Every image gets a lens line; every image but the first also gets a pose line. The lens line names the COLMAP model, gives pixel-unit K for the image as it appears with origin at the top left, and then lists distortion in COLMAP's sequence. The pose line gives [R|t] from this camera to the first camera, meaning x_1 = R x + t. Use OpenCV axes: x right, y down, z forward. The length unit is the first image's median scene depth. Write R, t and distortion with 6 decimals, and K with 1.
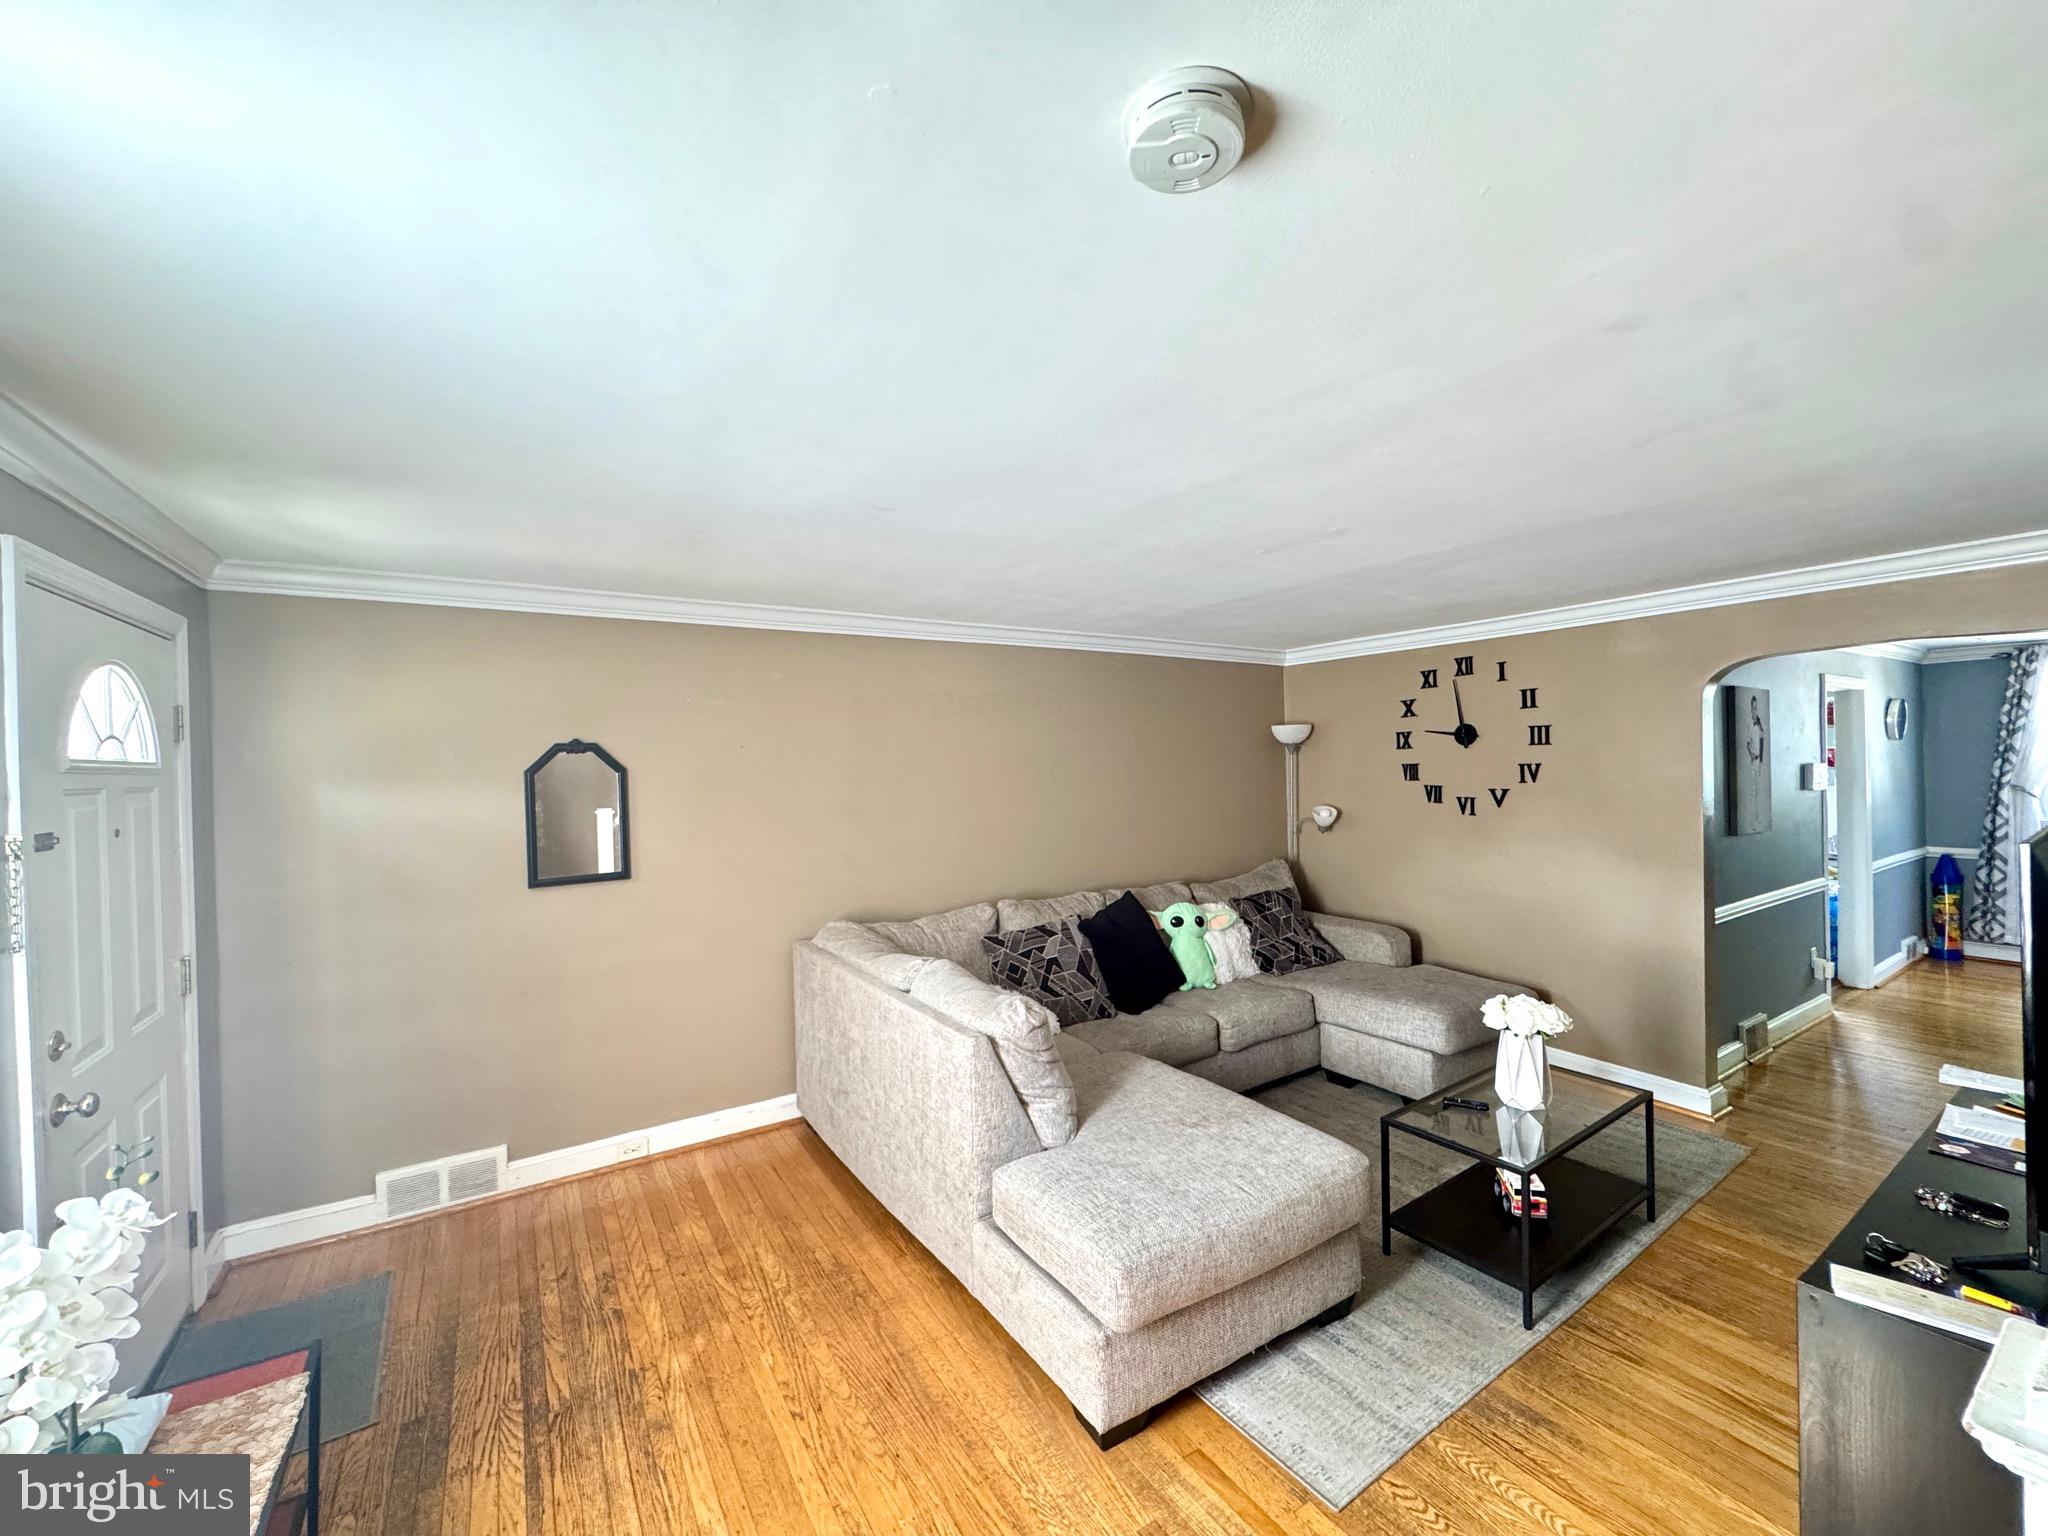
lens RADIAL K [[817.5, 0, 1029.6], [0, 817.5, 768.4], [0, 0, 1]] dist [-0.001721, 0.000411]
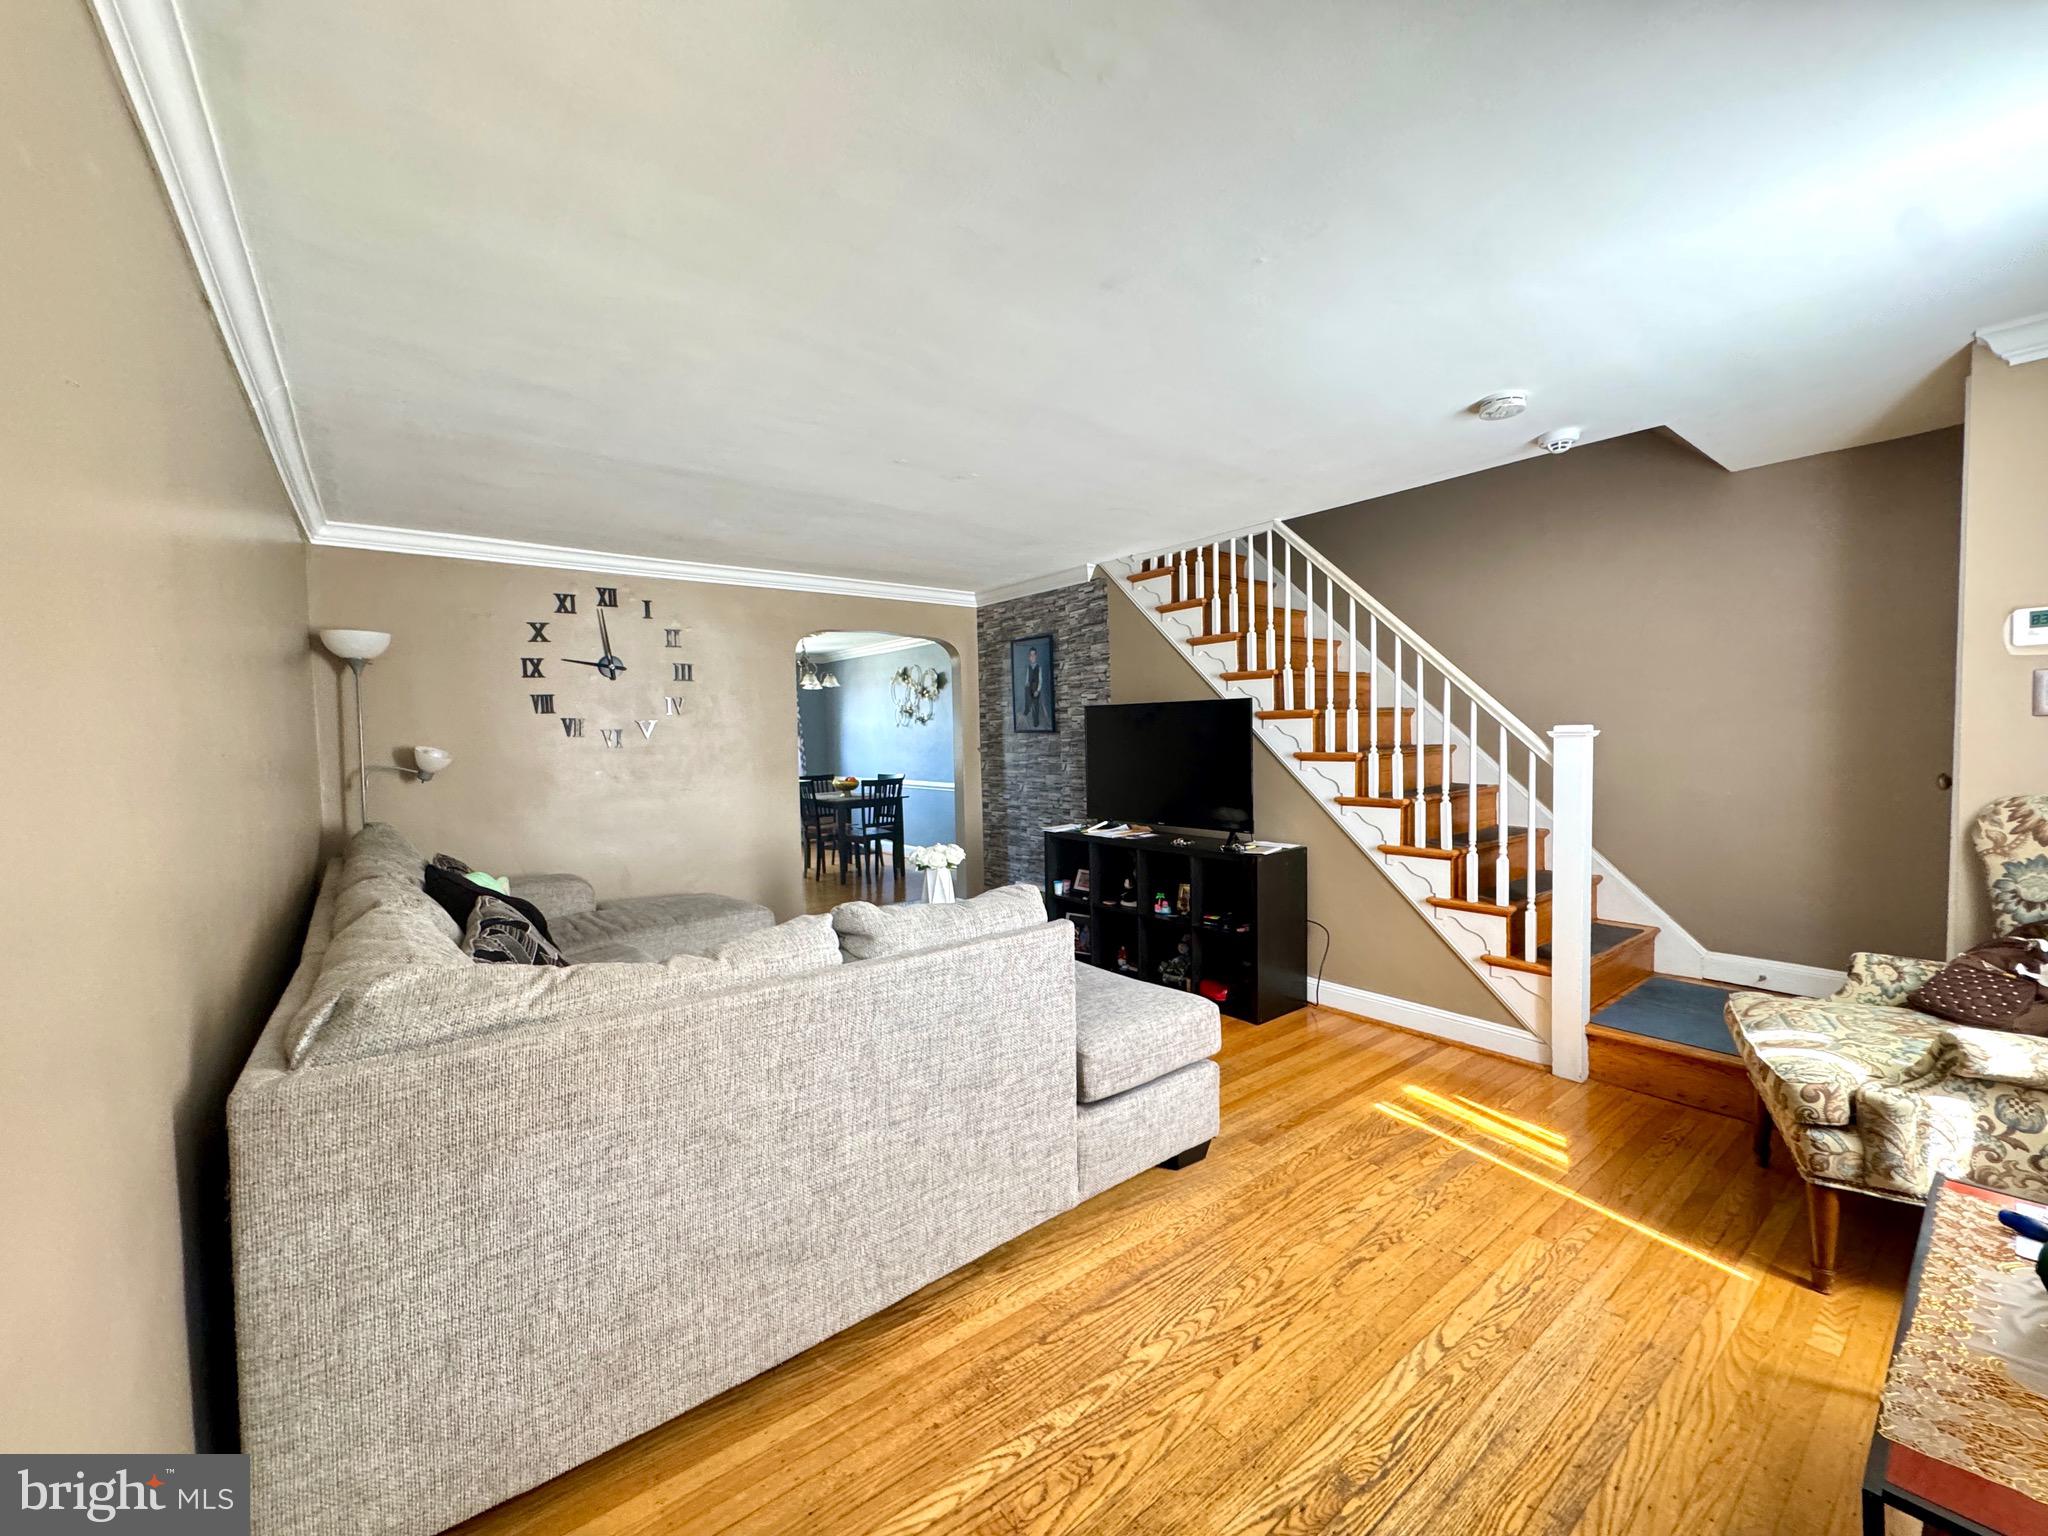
lens RADIAL K [[817.5, 0, 1025.2], [0, 817.5, 765.4], [0, 0, 1]] dist [-0.001721, 0.000411]
pose [[-0.089898, -0.014048, 0.995852, -0.565122], [0.027195, 0.999493, 0.016554, 0.085249], [-0.995580, 0.028570, -0.089470, 0.664597]]
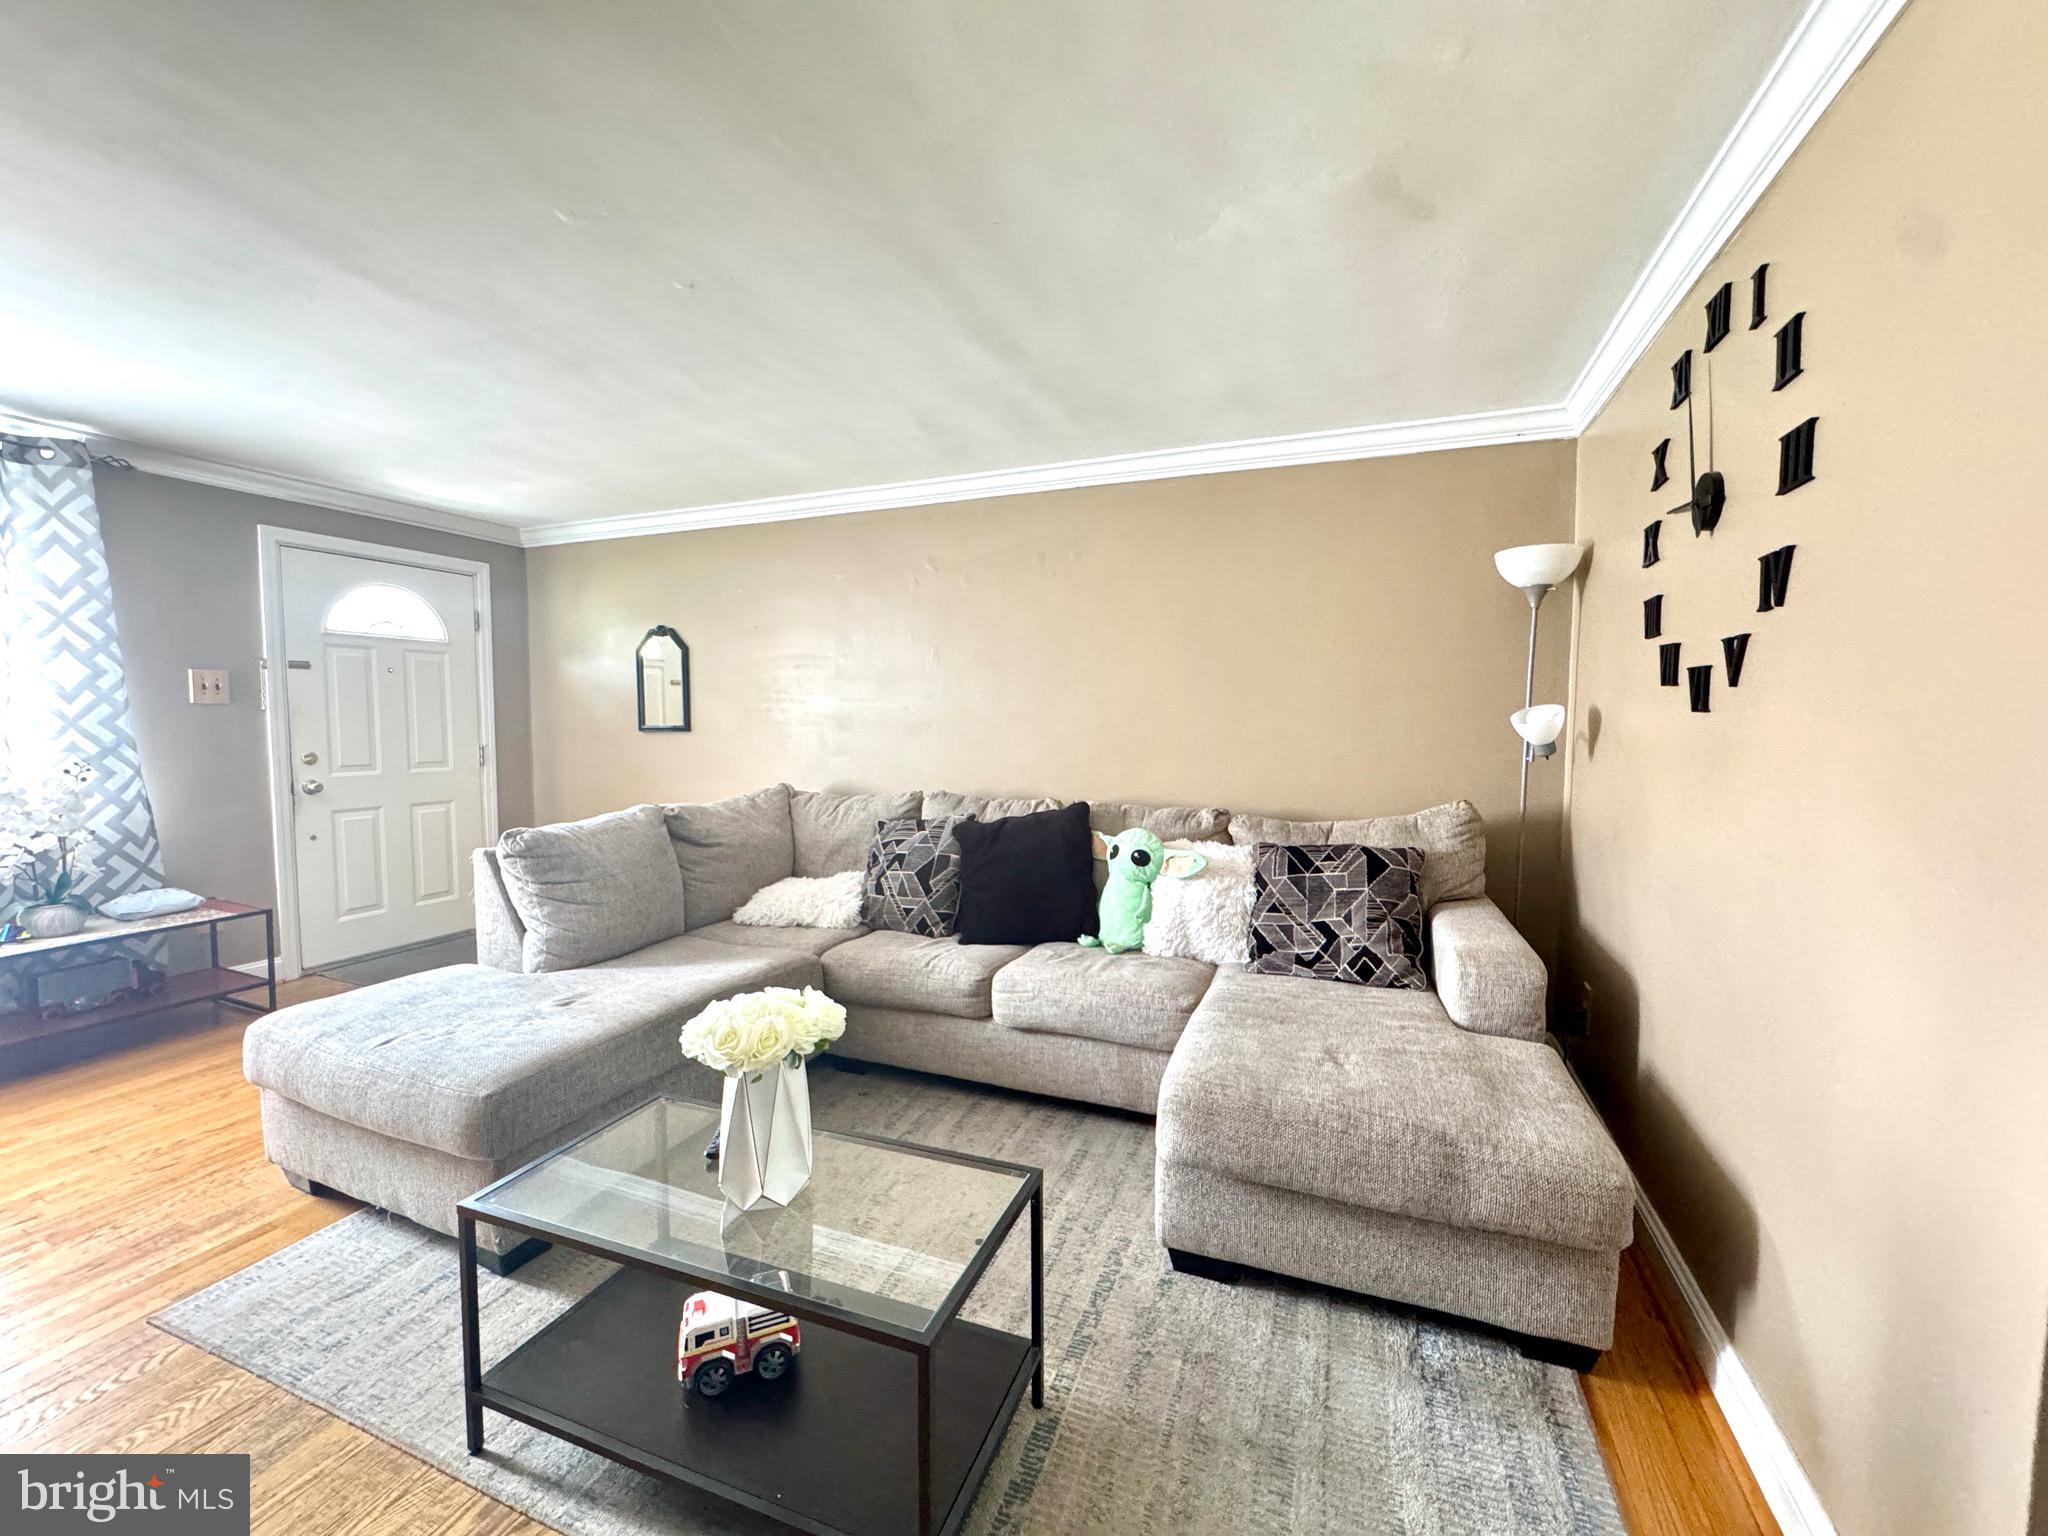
lens RADIAL K [[817.5, 0, 1020.0], [0, 817.5, 769.8], [0, 0, 1]] dist [-0.001721, 0.000411]
pose [[0.573746, 0.079470, -0.815169, 0.756377], [-0.016398, 0.996197, 0.085577, 0.063558], [0.818869, -0.035732, 0.572867, 0.577577]]
